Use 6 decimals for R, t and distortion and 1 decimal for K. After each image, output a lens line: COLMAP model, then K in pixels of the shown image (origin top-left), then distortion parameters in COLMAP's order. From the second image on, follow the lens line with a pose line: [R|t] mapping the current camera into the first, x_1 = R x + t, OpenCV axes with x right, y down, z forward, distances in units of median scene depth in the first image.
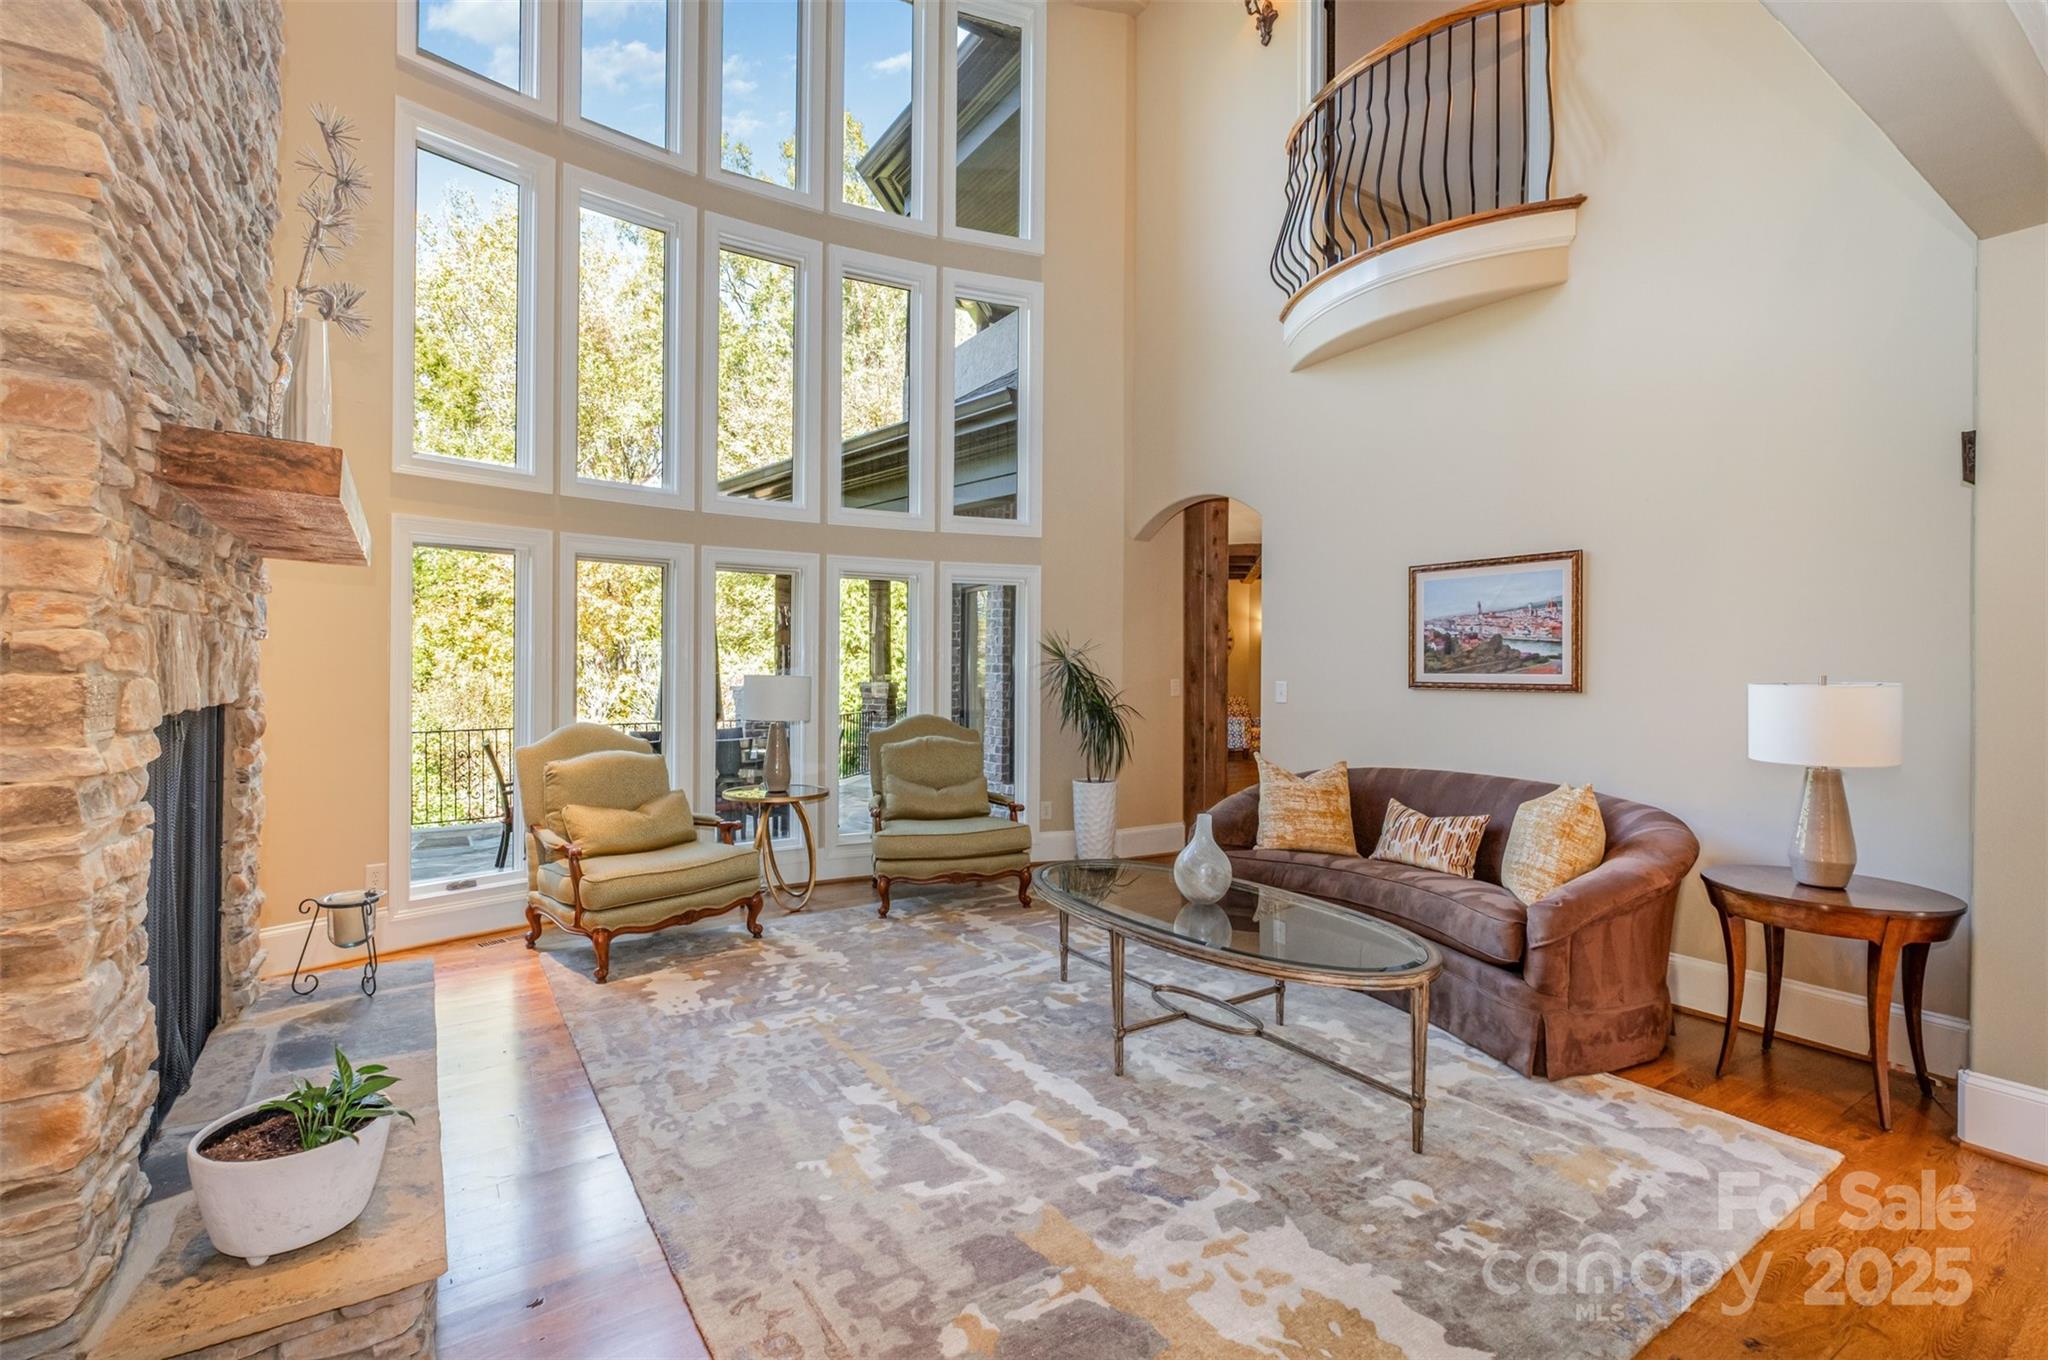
lens RADIAL K [[909.5, 0, 1018.2], [0, 909.5, 671.7], [0, 0, 1]] dist [-0.002555, -0.000510]
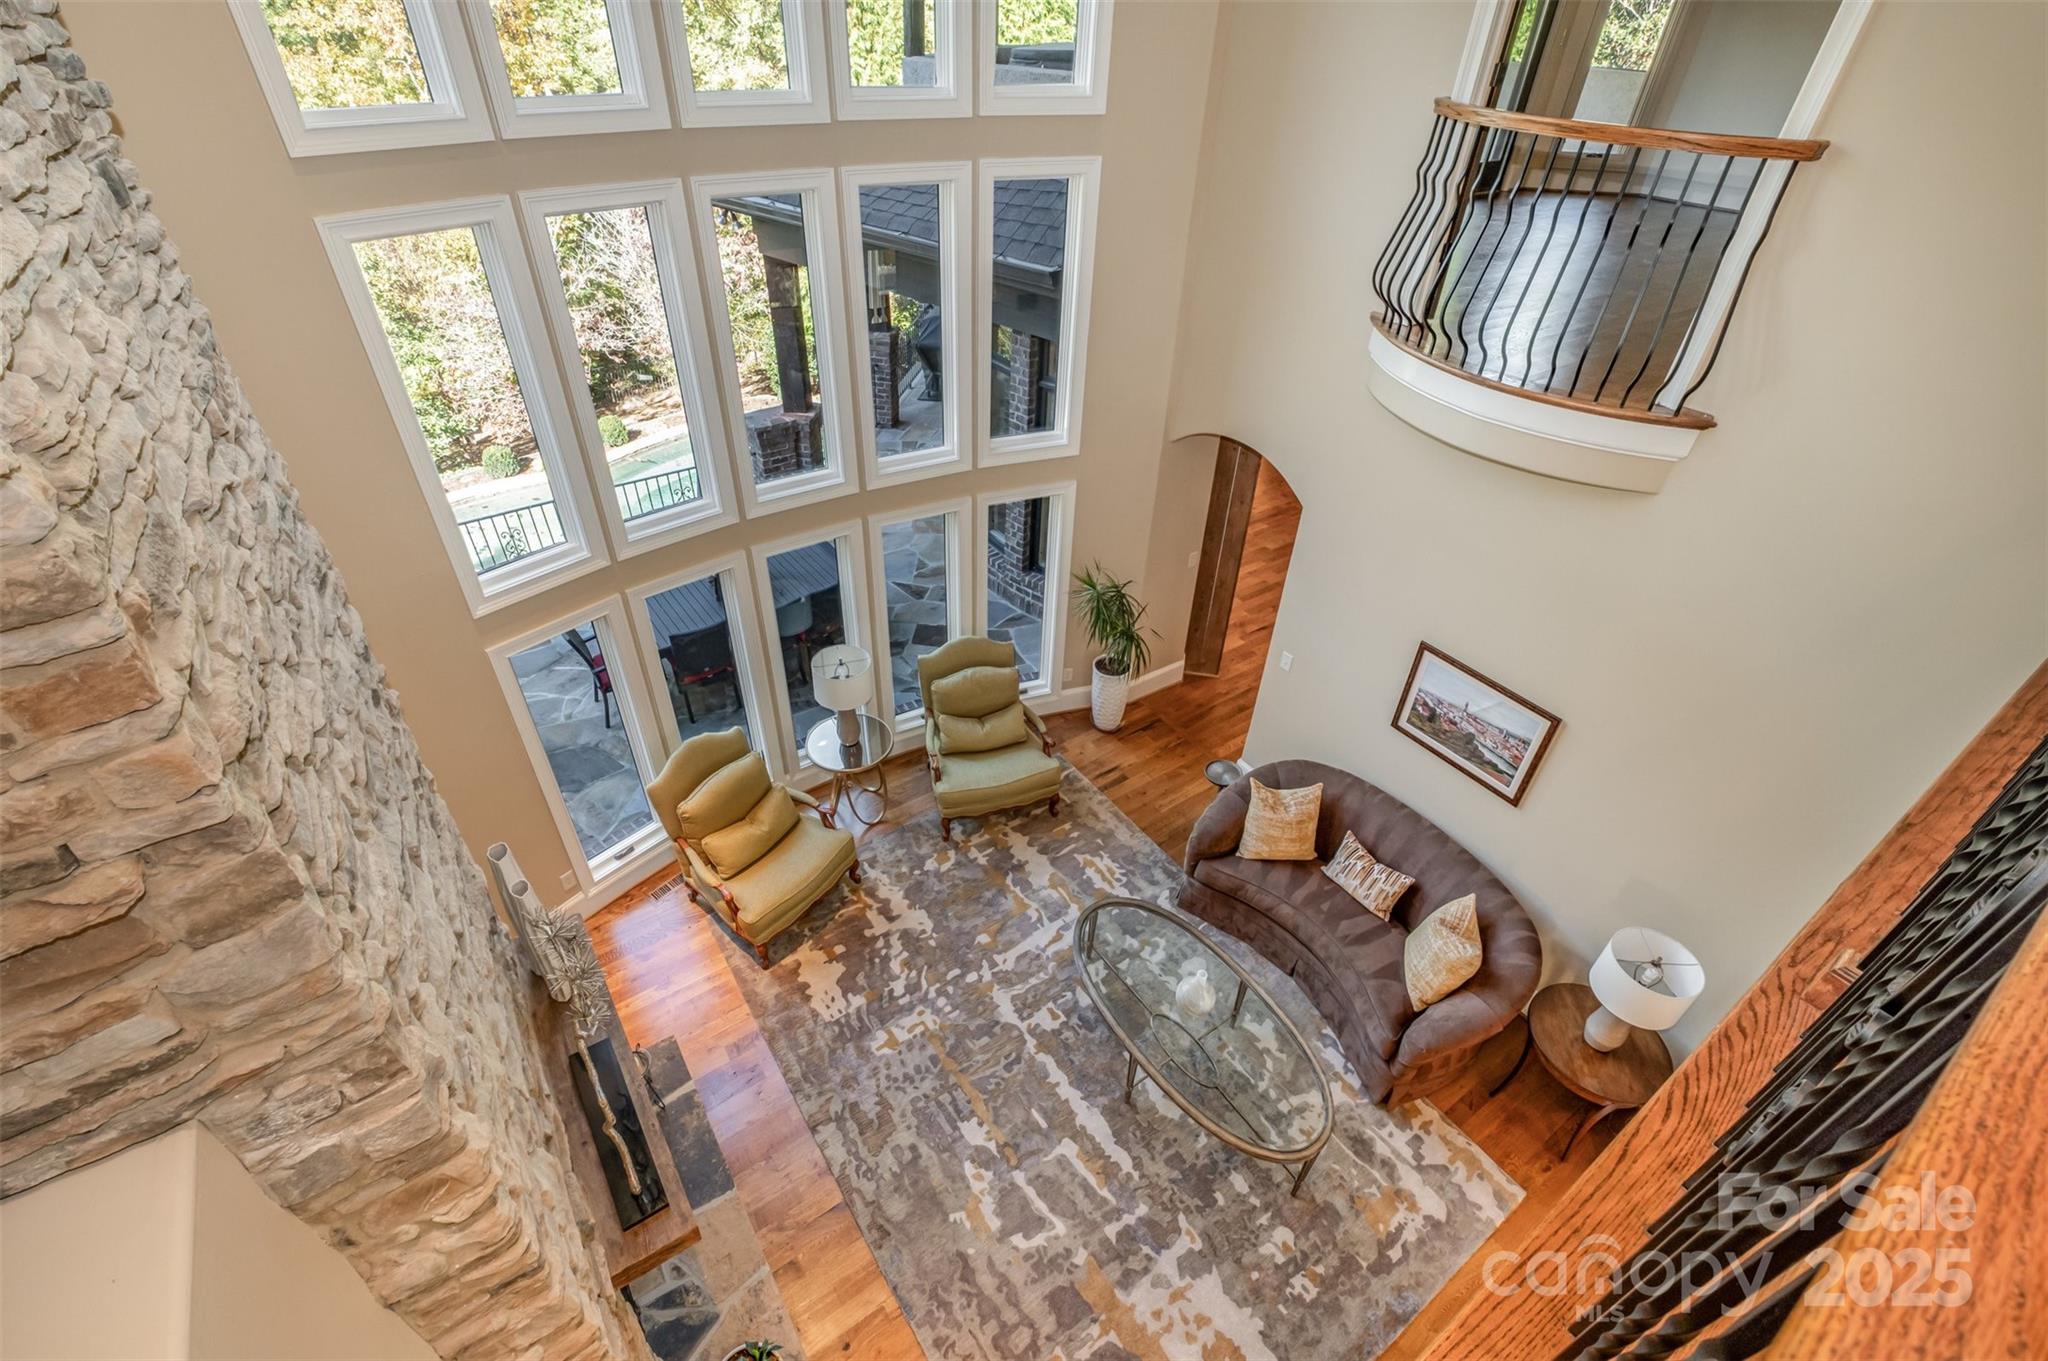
lens RADIAL K [[902.3, 0, 1020.5], [0, 902.3, 676.2], [0, 0, 1]] dist [-0.000304, 0.000062]
pose [[0.999503, 0.008363, 0.030392, -0.128353], [-0.025087, 0.794818, 0.606329, -1.082403], [-0.019086, -0.606790, 0.794633, 0.173676]]
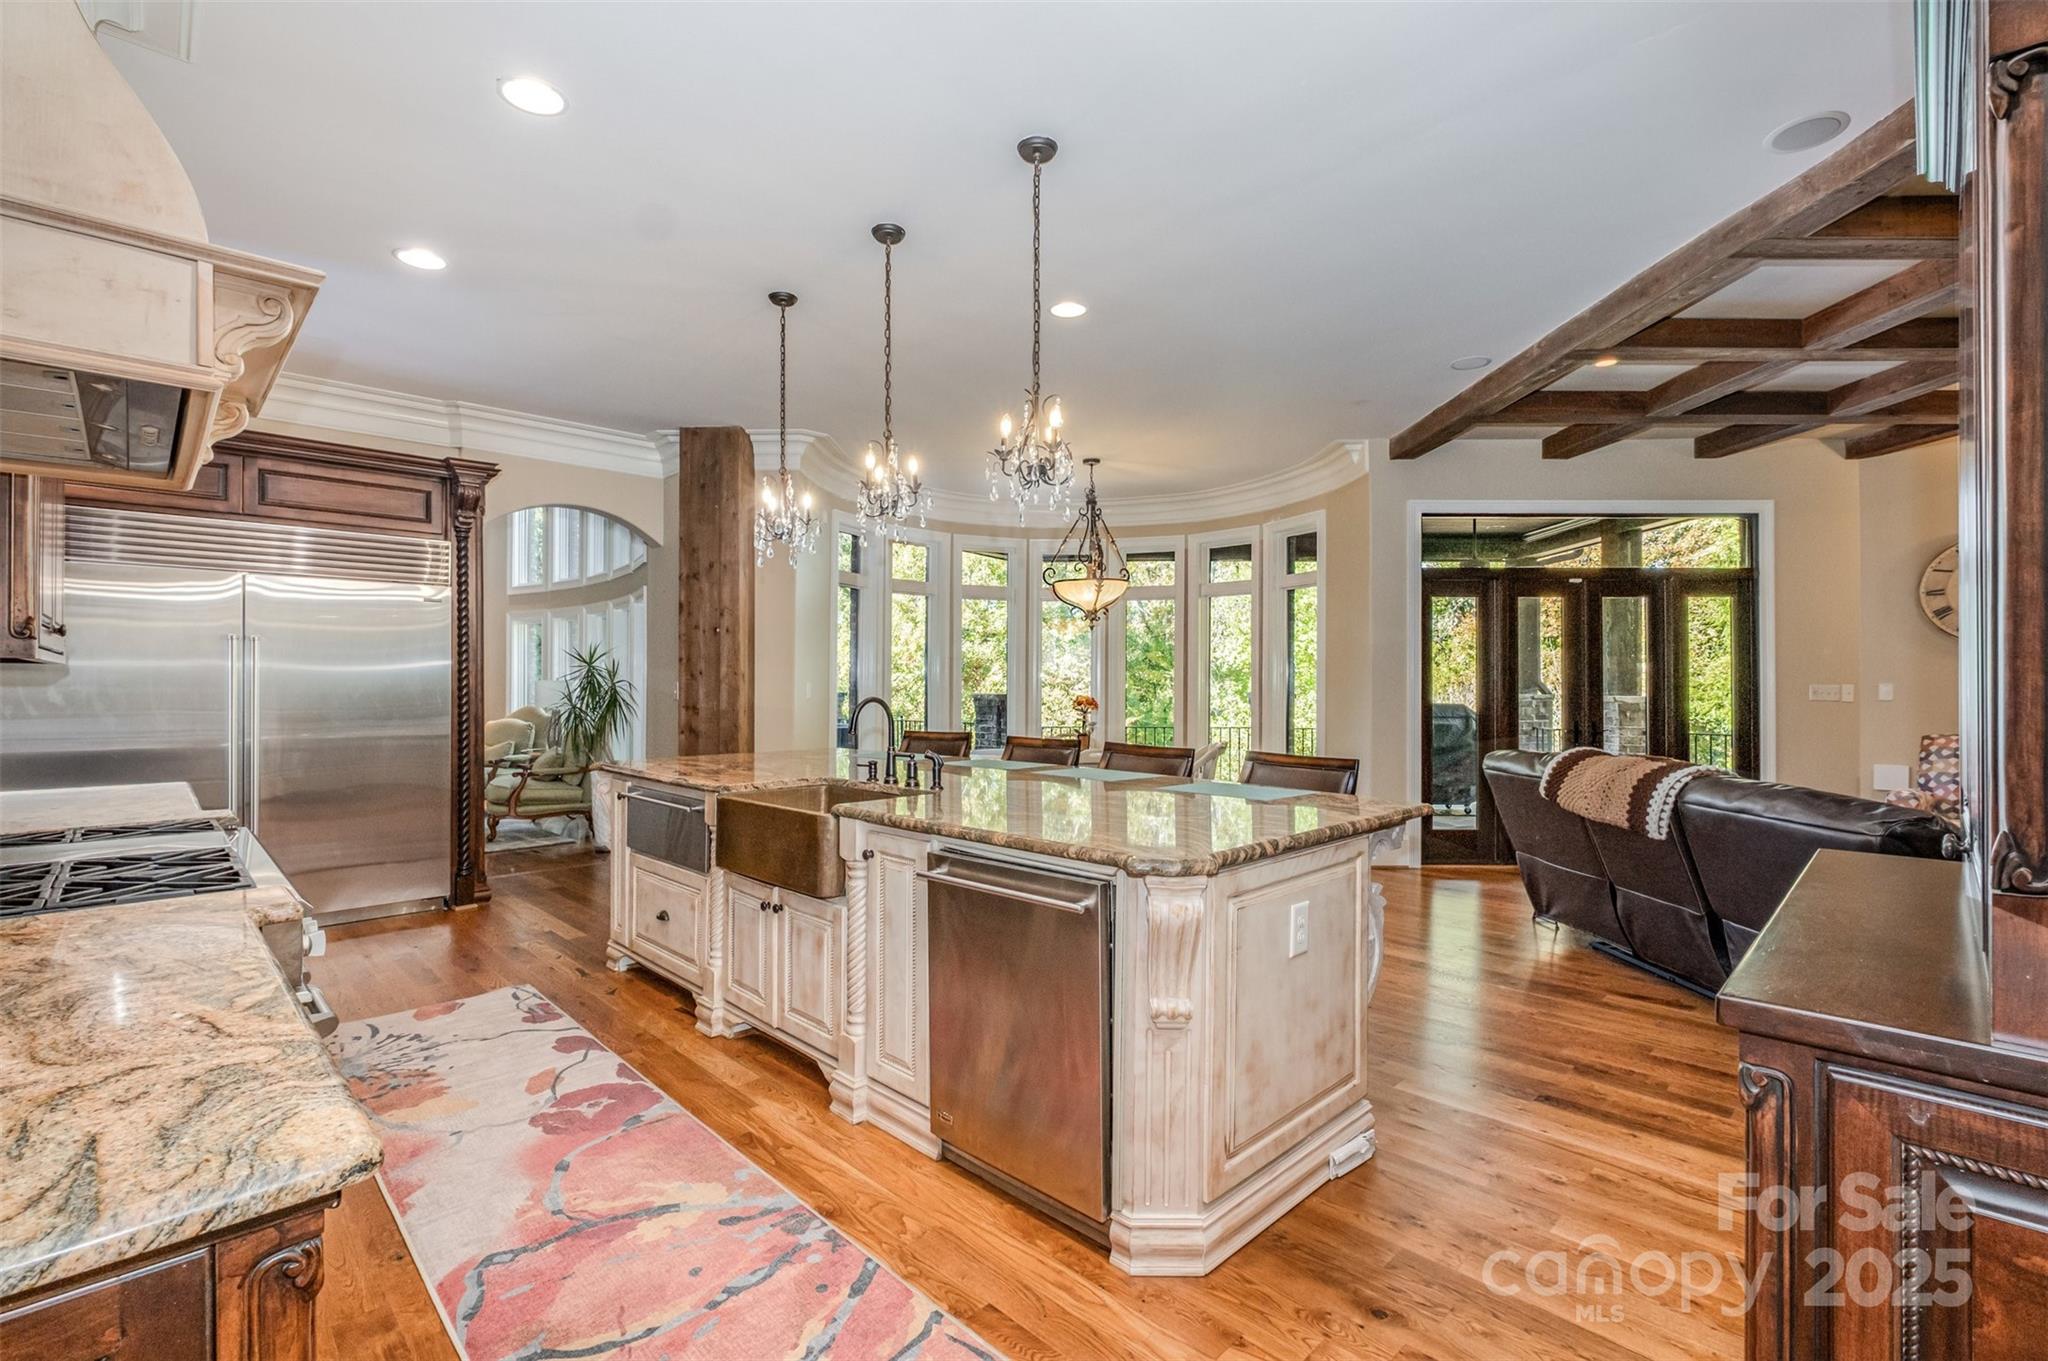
lens RADIAL K [[909.0, 0, 1014.2], [0, 909.0, 686.7], [0, 0, 1]] dist [-0.002836, -0.000440]
pose [[0.175747, 0.000791, -0.984435, 2.463118], [-0.002458, 0.999997, 0.000365, 0.011676], [0.984432, 0.002356, 0.175748, 2.497112]]
